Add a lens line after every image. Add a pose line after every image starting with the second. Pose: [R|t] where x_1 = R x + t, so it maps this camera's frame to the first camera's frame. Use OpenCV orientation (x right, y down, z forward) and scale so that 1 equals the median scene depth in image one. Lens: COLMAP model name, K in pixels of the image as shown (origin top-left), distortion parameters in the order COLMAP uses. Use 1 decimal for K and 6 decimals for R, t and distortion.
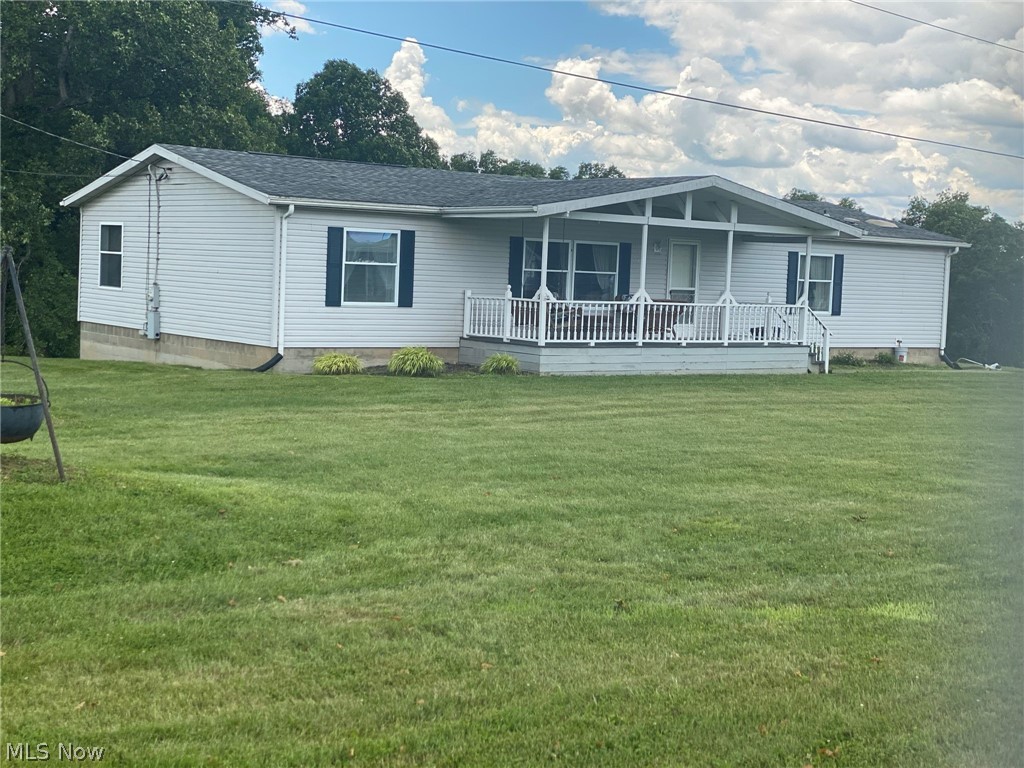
lens RADIAL K [[1529.1, 0, 512.3], [0, 1529.1, 383.0], [0, 0, 1]] dist [0.097513, 0.000000]
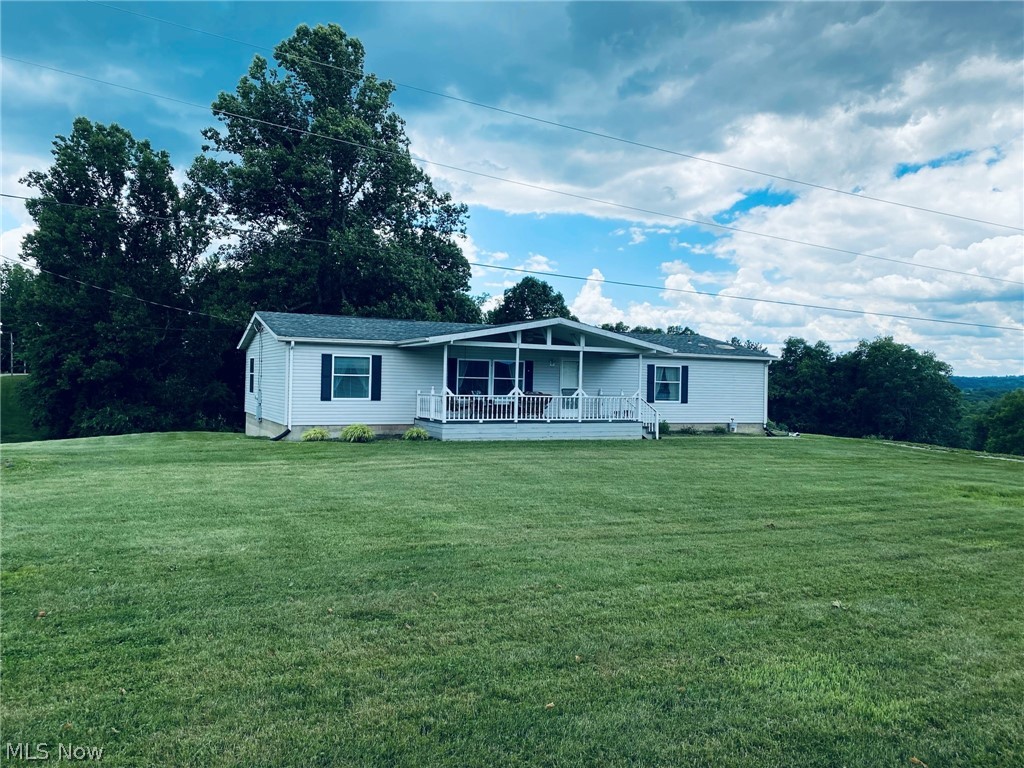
lens RADIAL K [[770.3, 0, 497.9], [0, 770.3, 383.0], [0, 0, 1]] dist [0.038908, -0.049191]
pose [[0.977220, -0.017478, -0.211508, 0.222388], [0.001150, 0.997024, -0.077077, -0.002961], [0.212226, 0.075078, 0.974332, 0.186452]]
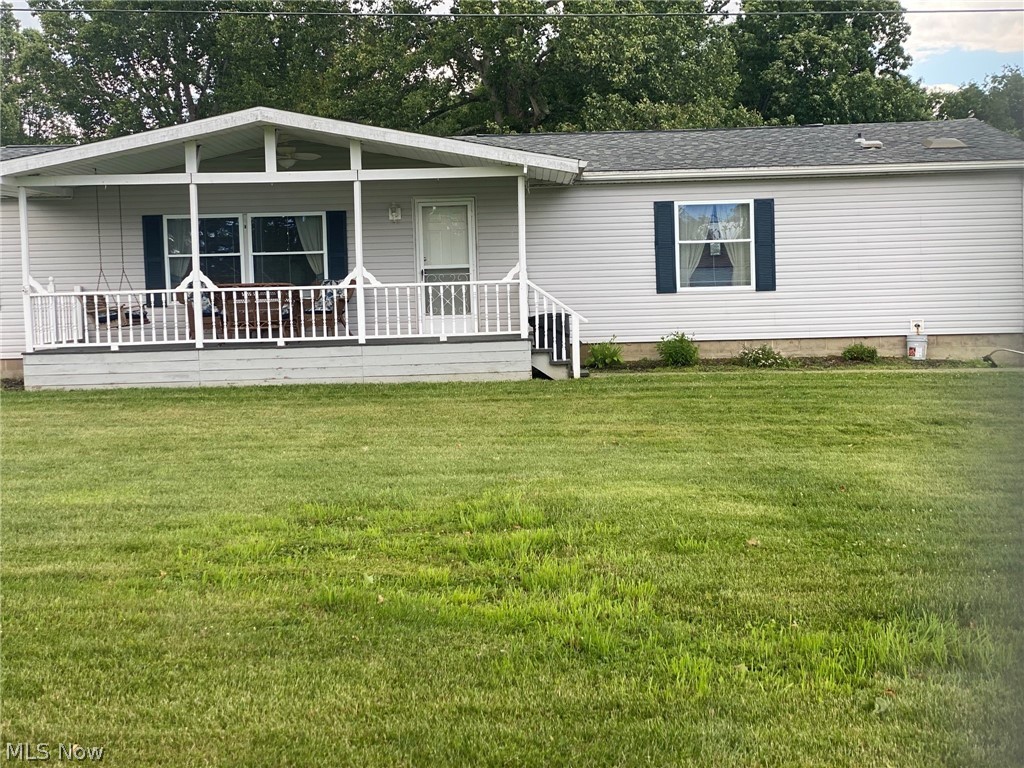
lens RADIAL K [[1529.1, 0, 512.9], [0, 1529.1, 376.5], [0, 0, 1]] dist [0.097513, 0.000000]
pose [[0.802744, -0.006728, -0.596285, 0.606099], [0.009264, 0.999956, 0.001189, -0.009333], [0.596251, -0.006478, 0.802772, 0.462433]]
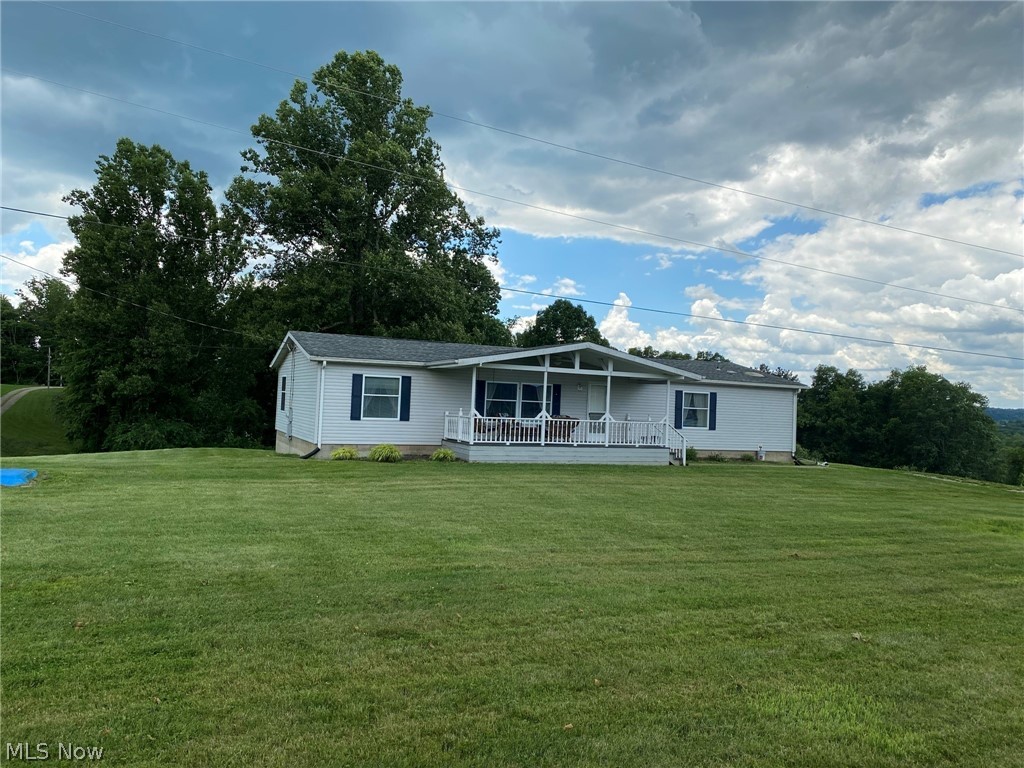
lens RADIAL K [[770.3, 0, 506.9], [0, 770.3, 376.7], [0, 0, 1]] dist [0.038908, -0.049191]
pose [[0.971840, -0.006658, -0.235547, 0.224106], [-0.020580, 0.993383, -0.112990, -0.003677], [0.234741, 0.114656, 0.965272, 0.180514]]
